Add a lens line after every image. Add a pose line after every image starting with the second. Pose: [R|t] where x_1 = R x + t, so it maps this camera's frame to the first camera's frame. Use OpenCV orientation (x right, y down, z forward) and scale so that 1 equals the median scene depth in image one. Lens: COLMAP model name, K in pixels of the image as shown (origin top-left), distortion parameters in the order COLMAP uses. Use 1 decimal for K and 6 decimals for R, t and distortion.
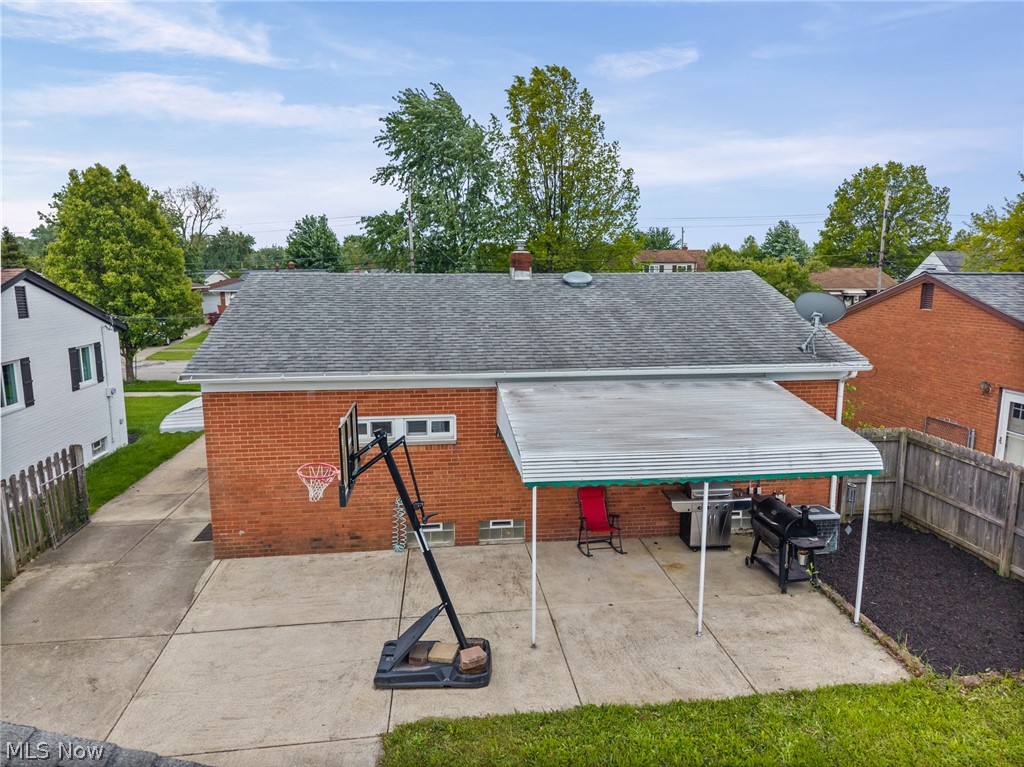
lens RADIAL K [[725.7, 0, 512.6], [0, 725.7, 386.8], [0, 0, 1]] dist [0.030145, -0.020942]
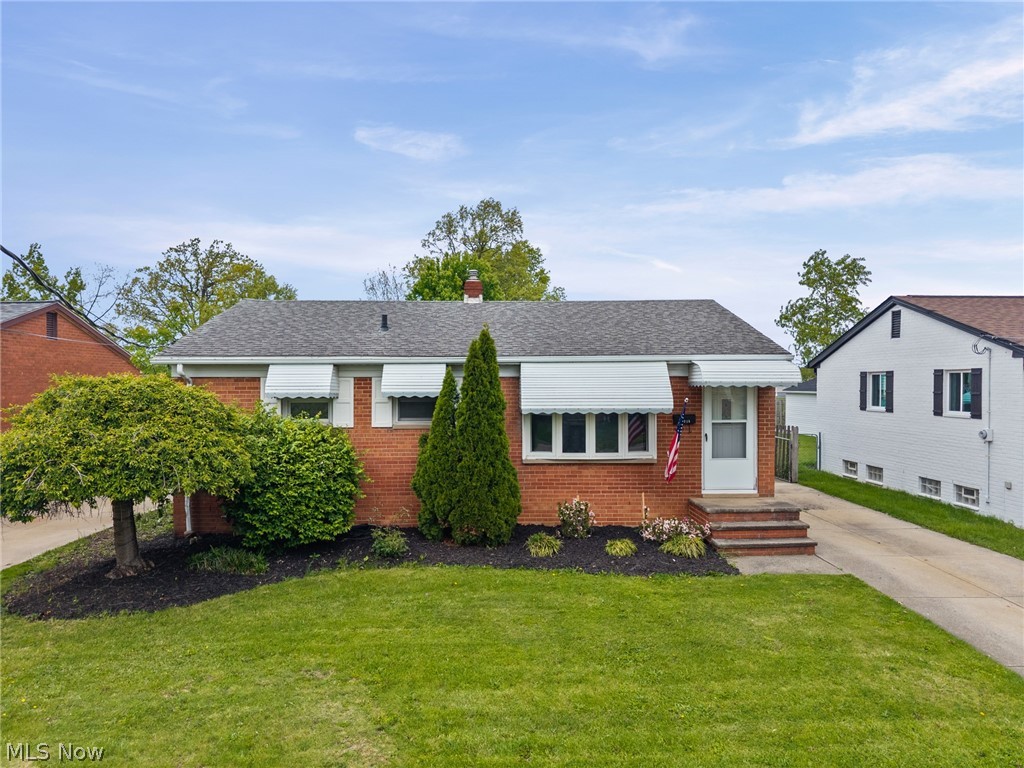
lens RADIAL K [[725.7, 0, 513.4], [0, 725.7, 386.0], [0, 0, 1]] dist [0.030145, -0.020942]
pose [[-0.996474, 0.006825, 0.083619, -0.157113], [0.020185, 0.986913, 0.159988, -0.215088], [-0.081433, 0.161112, -0.983571, 2.192932]]
